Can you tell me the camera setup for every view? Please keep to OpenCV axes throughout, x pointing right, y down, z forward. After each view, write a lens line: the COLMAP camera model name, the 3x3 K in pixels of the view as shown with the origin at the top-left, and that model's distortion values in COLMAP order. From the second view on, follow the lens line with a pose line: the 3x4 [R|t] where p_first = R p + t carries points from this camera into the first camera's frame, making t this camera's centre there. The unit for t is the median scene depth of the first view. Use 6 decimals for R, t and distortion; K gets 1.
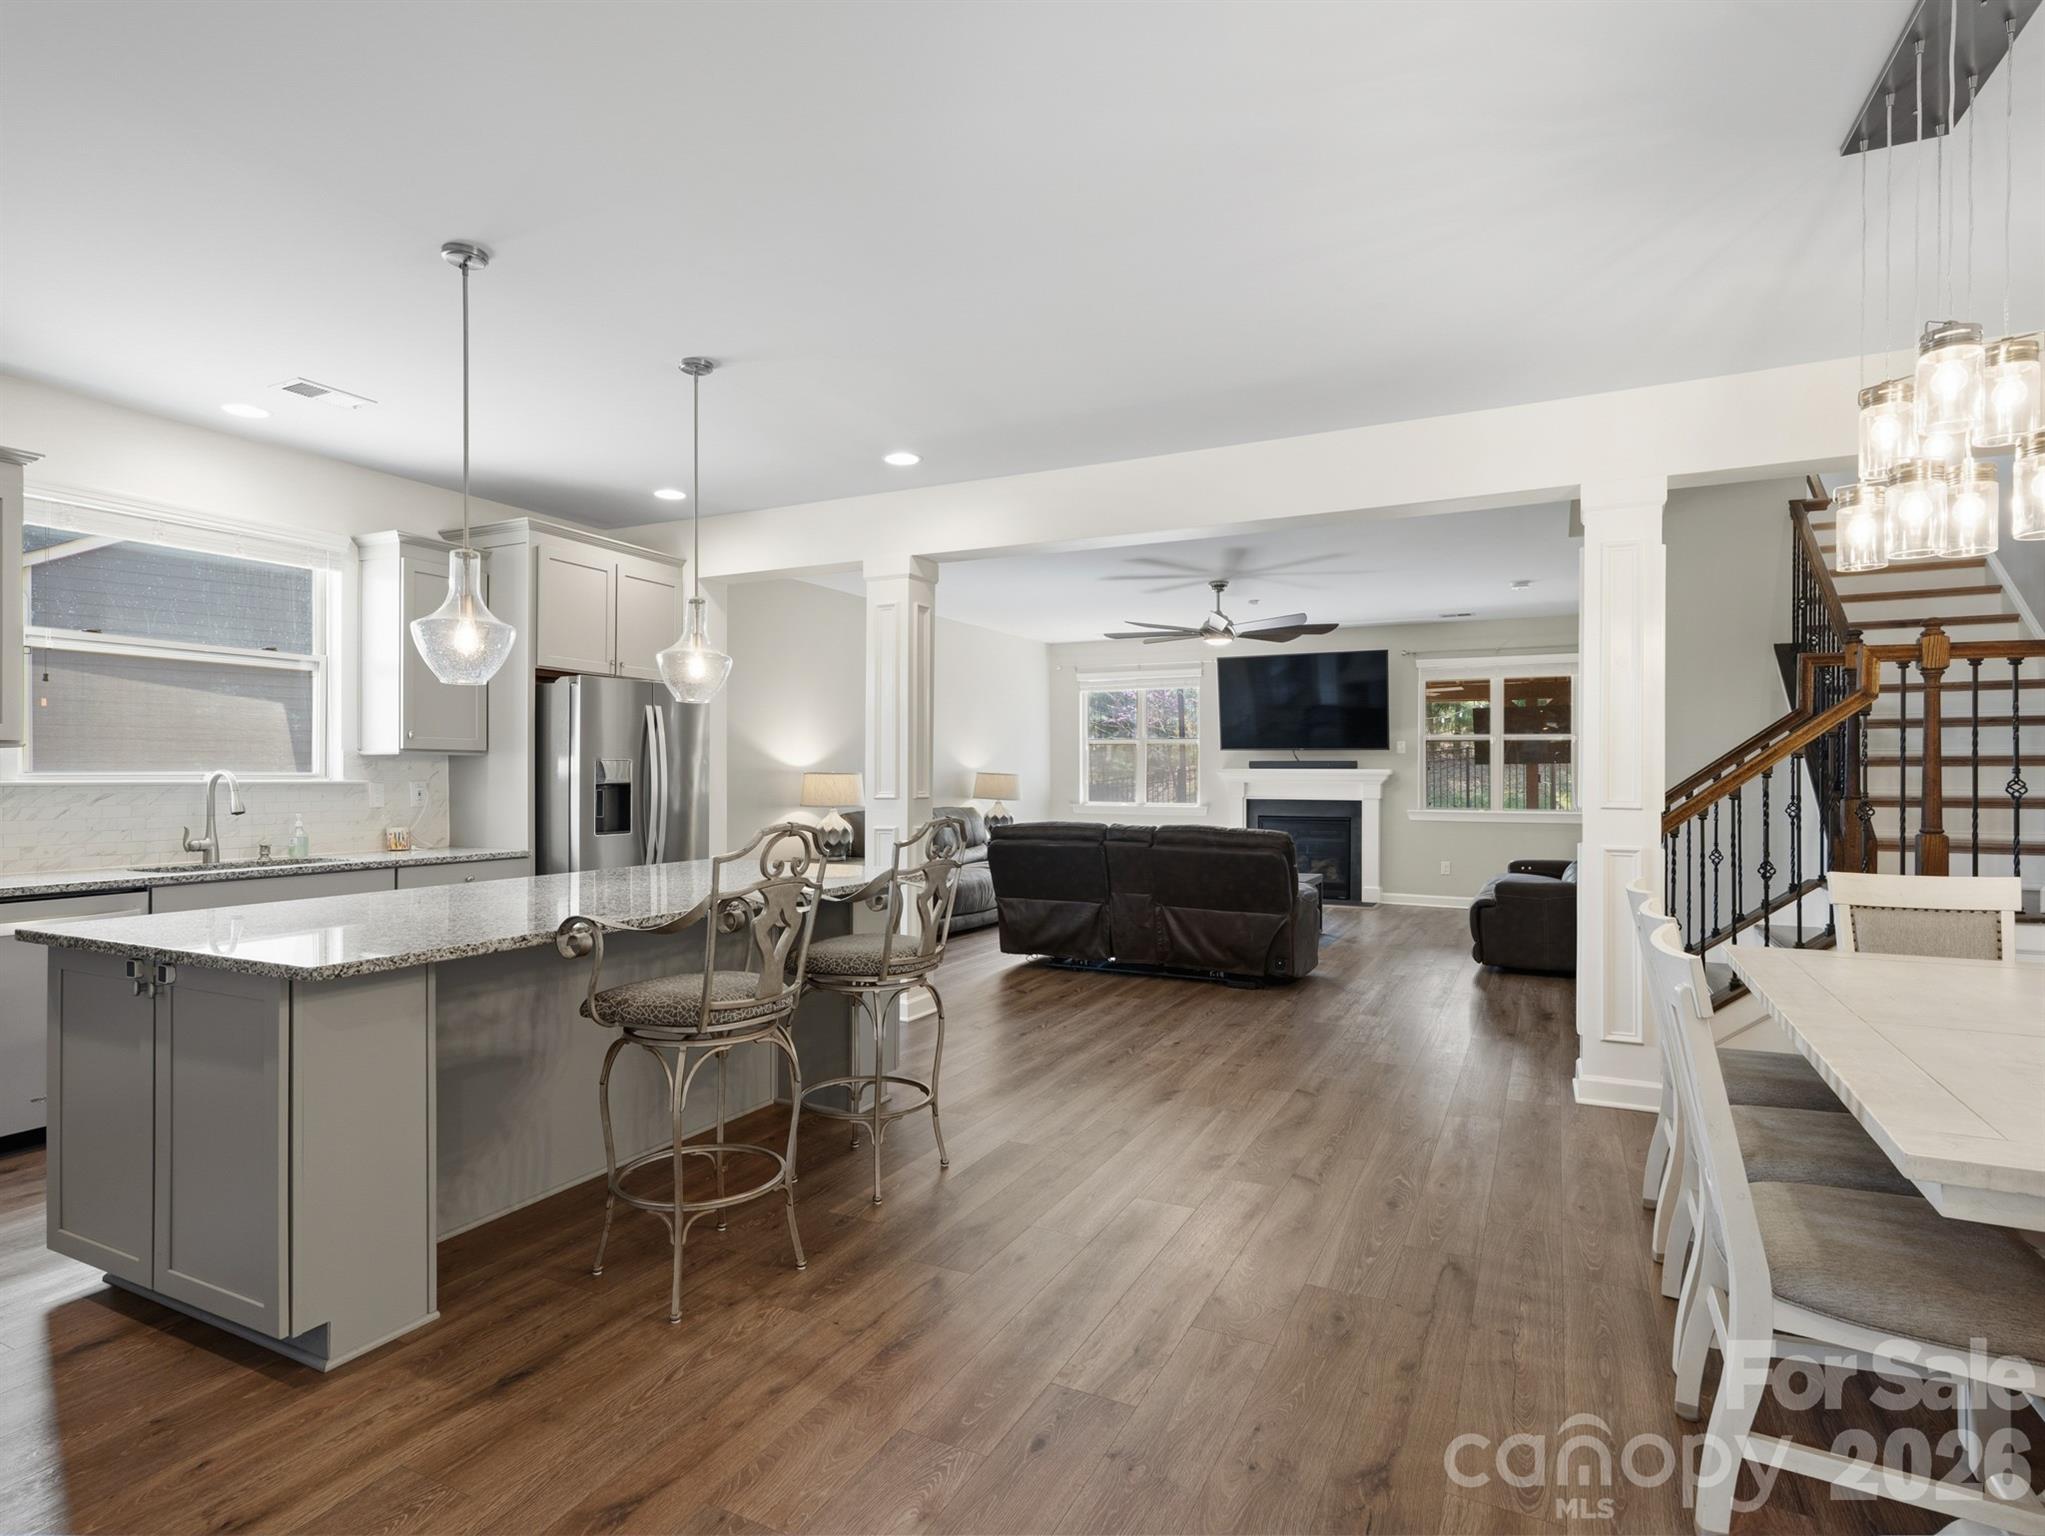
lens RADIAL K [[1091.4, 0, 1020.7], [0, 1091.4, 767.5], [0, 0, 1]] dist [-0.001756, 0.009273]
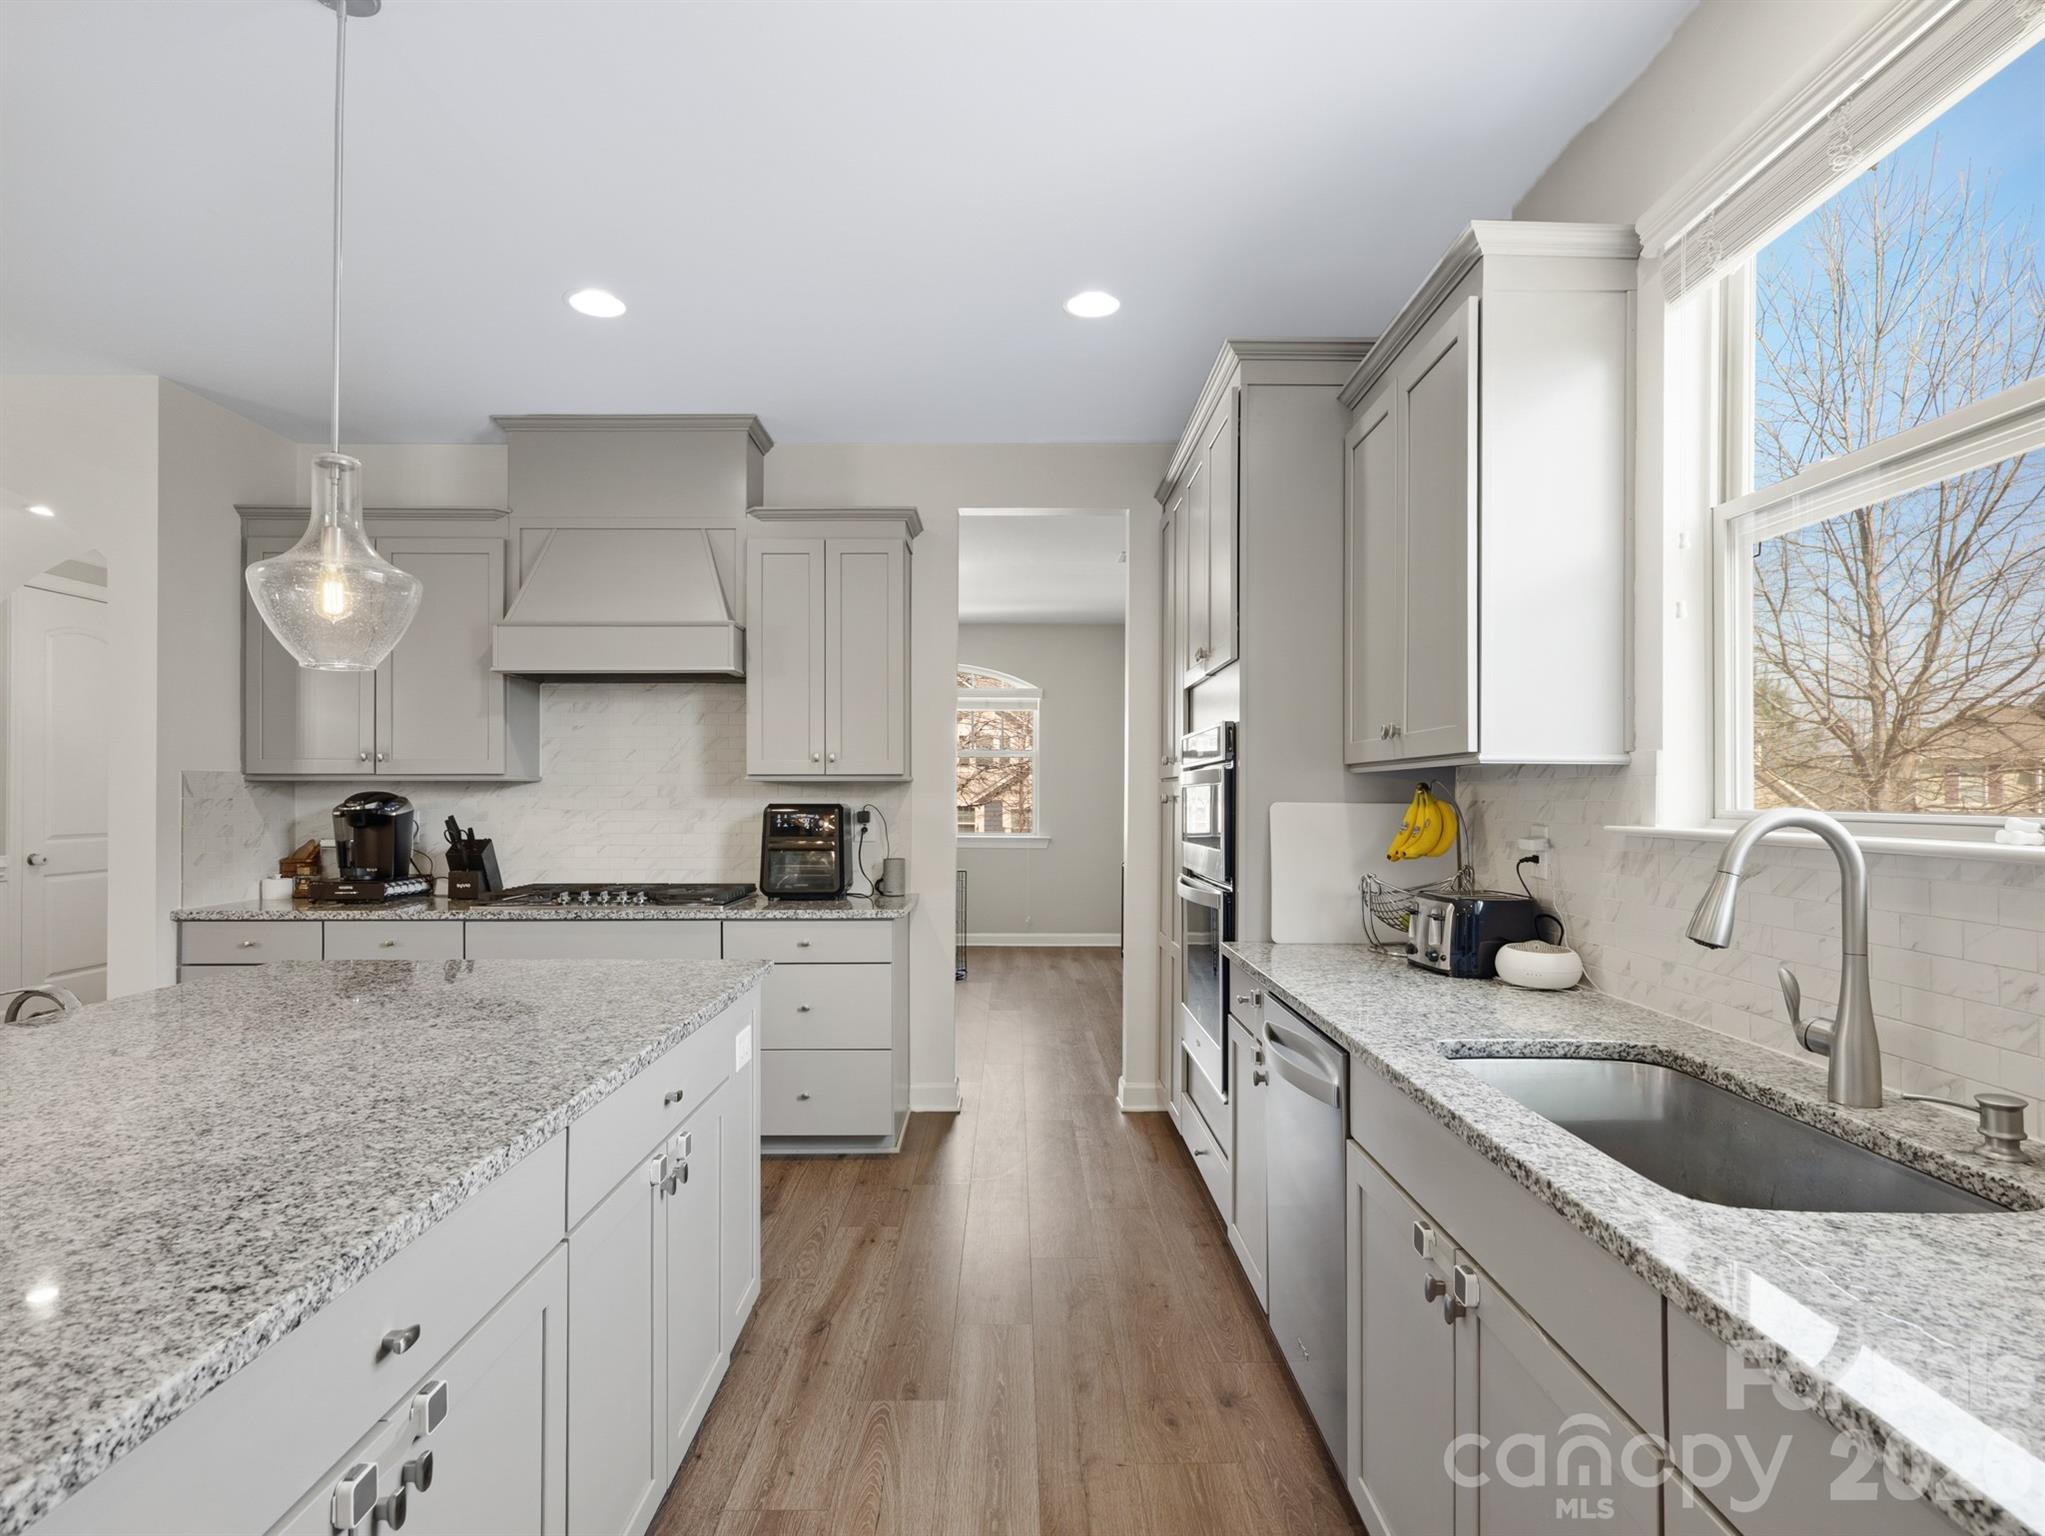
lens RADIAL K [[1091.4, 0, 1016.2], [0, 1091.4, 782.5], [0, 0, 1]] dist [-0.001756, 0.009273]
pose [[-0.891643, -0.006590, -0.452692, -0.321318], [0.000542, 0.999878, -0.015622, -0.000172], [0.452740, -0.014175, -0.891530, 0.990571]]
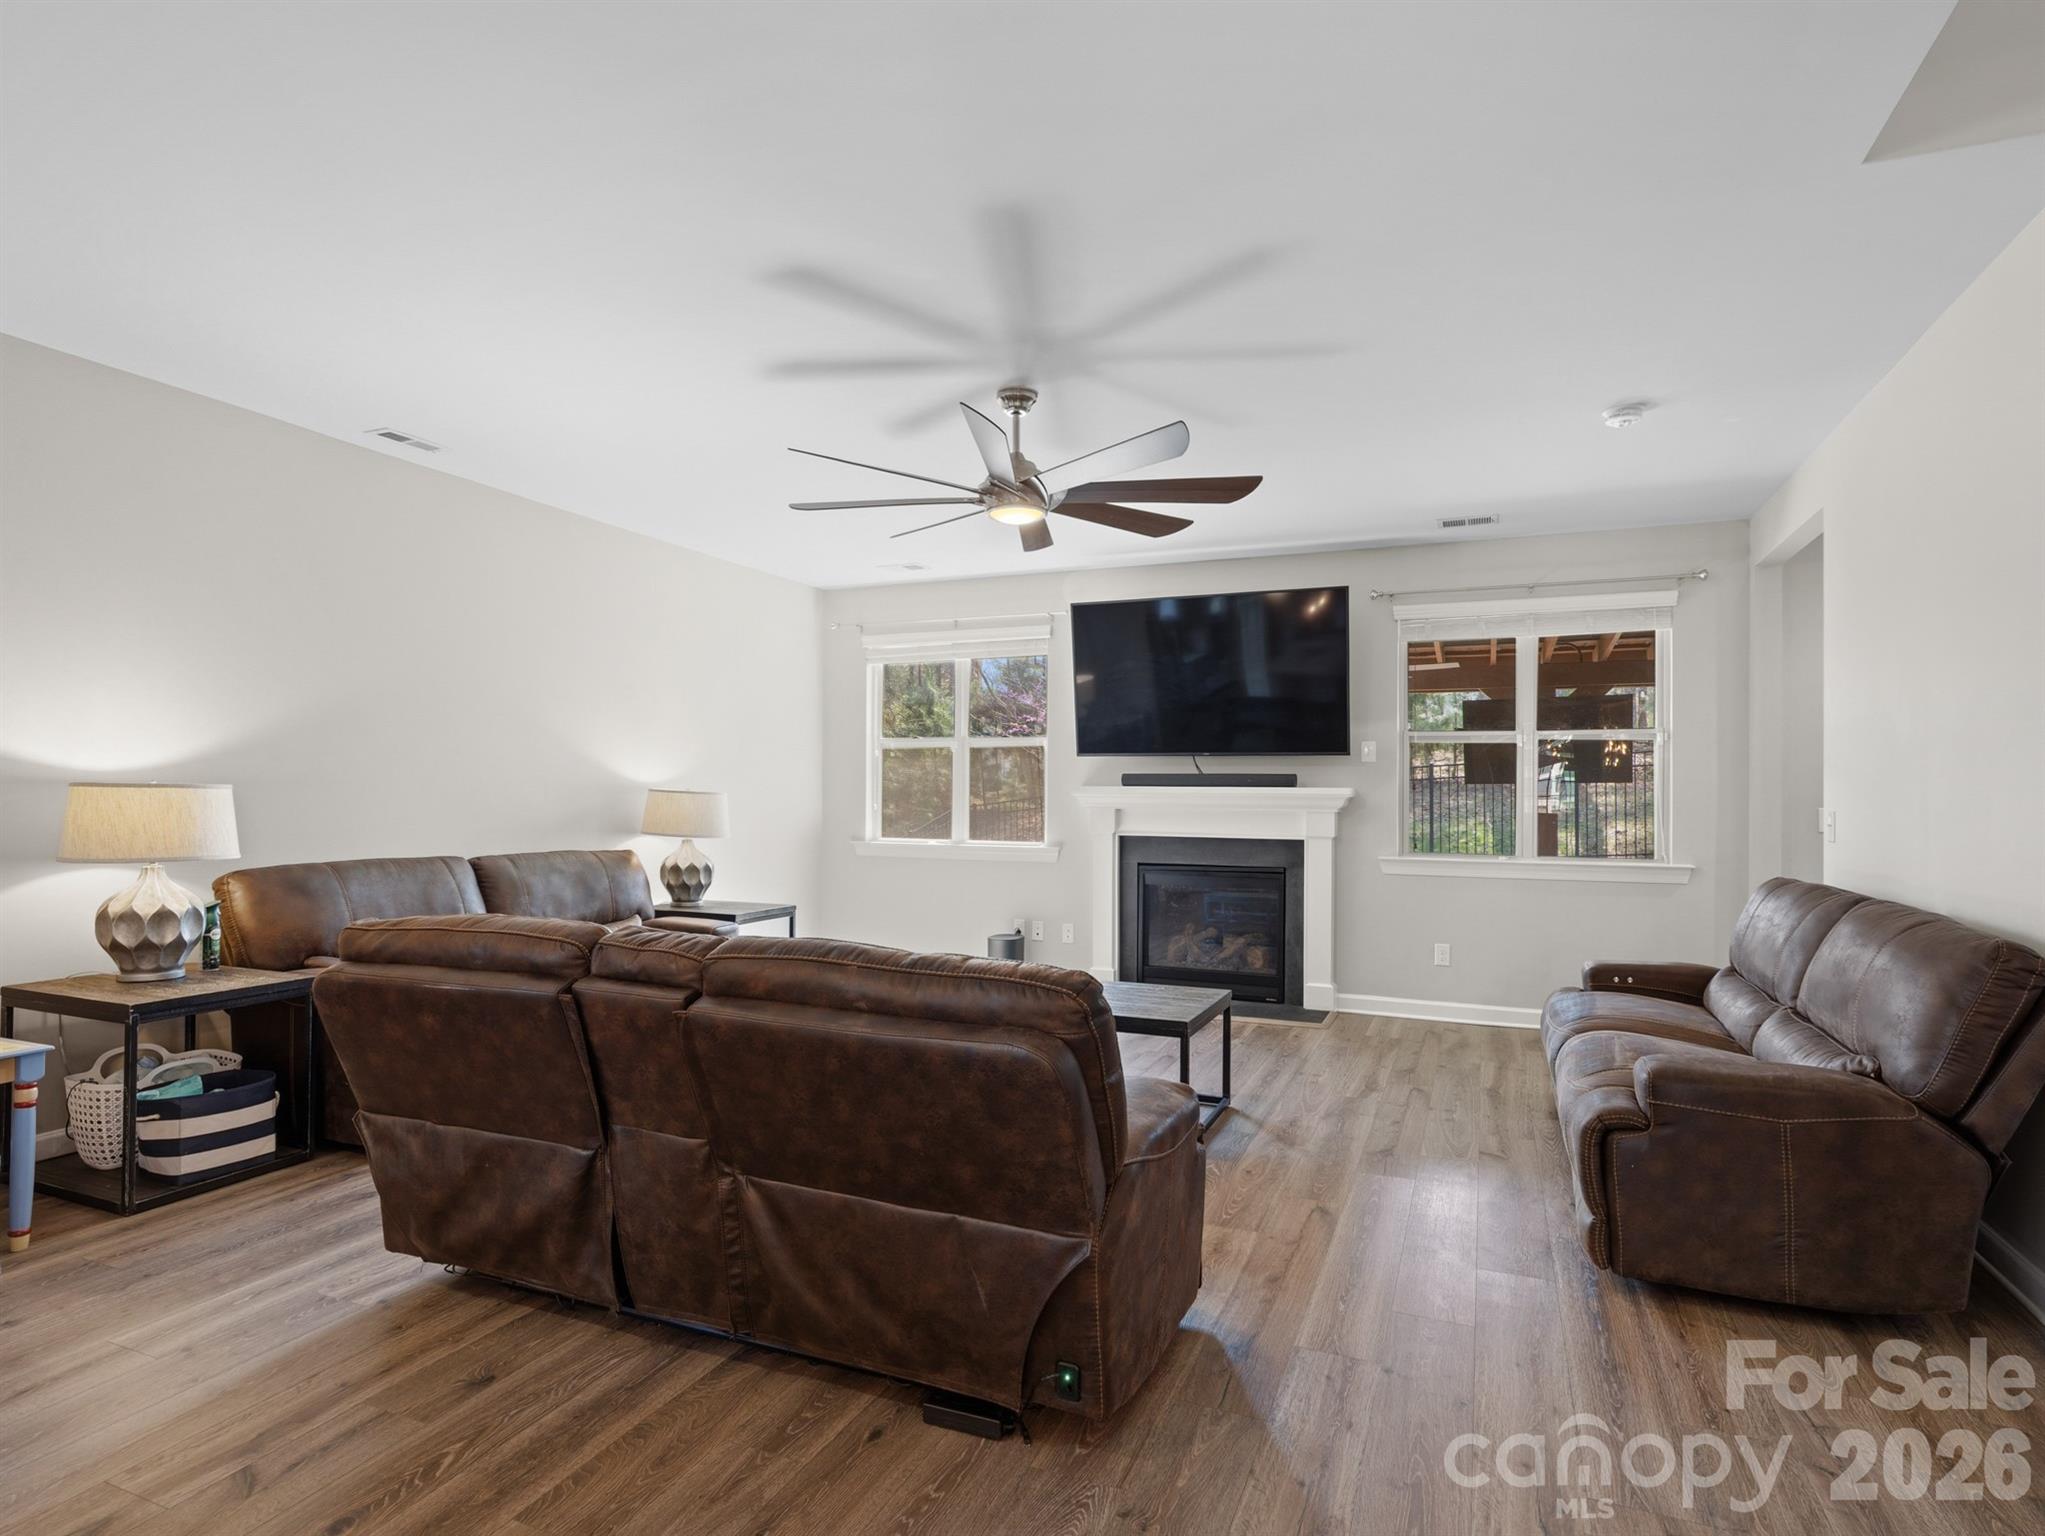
lens RADIAL K [[1091.4, 0, 1022.9], [0, 1091.4, 776.8], [0, 0, 1]] dist [-0.001756, 0.009273]
pose [[0.998335, 0.007050, 0.057248, 0.229874], [-0.006284, 0.999889, -0.013545, 0.008653], [-0.057337, 0.013163, 0.998268, 0.761834]]
